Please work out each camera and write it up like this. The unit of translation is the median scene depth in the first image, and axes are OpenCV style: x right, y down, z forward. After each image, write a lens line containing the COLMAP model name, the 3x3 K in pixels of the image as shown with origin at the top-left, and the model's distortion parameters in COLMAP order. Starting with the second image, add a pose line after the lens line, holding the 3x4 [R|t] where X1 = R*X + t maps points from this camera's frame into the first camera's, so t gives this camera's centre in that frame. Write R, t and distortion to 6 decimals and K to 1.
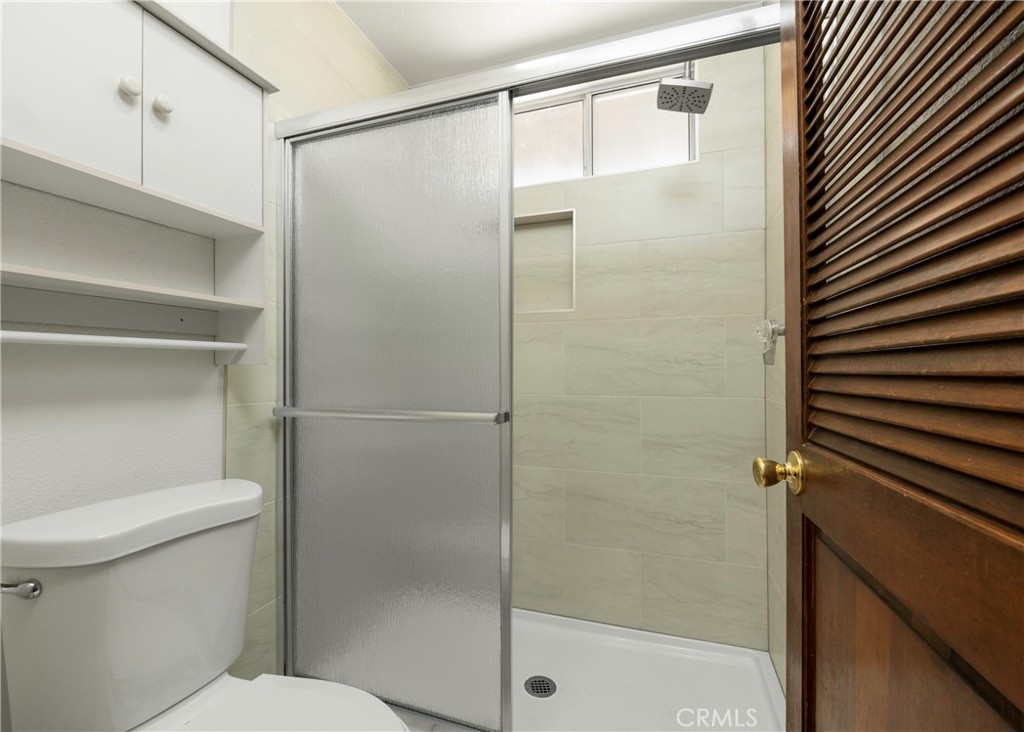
lens RADIAL K [[447.0, 0, 505.5], [0, 447.0, 365.6], [0, 0, 1]] dist [-0.004161, -0.000042]
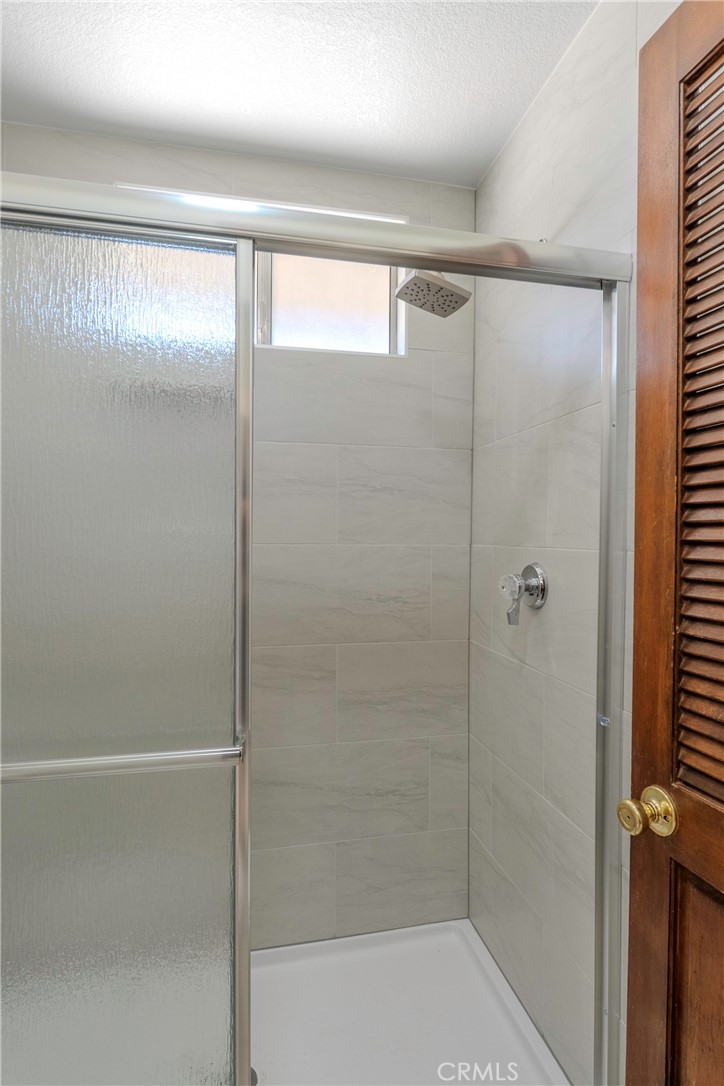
lens RADIAL K [[571.9, 0, 359.8], [0, 571.9, 547.1], [0, 0, 1]] dist [0.000061, -0.001426]
pose [[0.849257, -0.001045, 0.527979, -0.202532], [-0.014177, 0.999592, 0.024782, -0.132695], [-0.527789, -0.028531, 0.848896, 0.138666]]
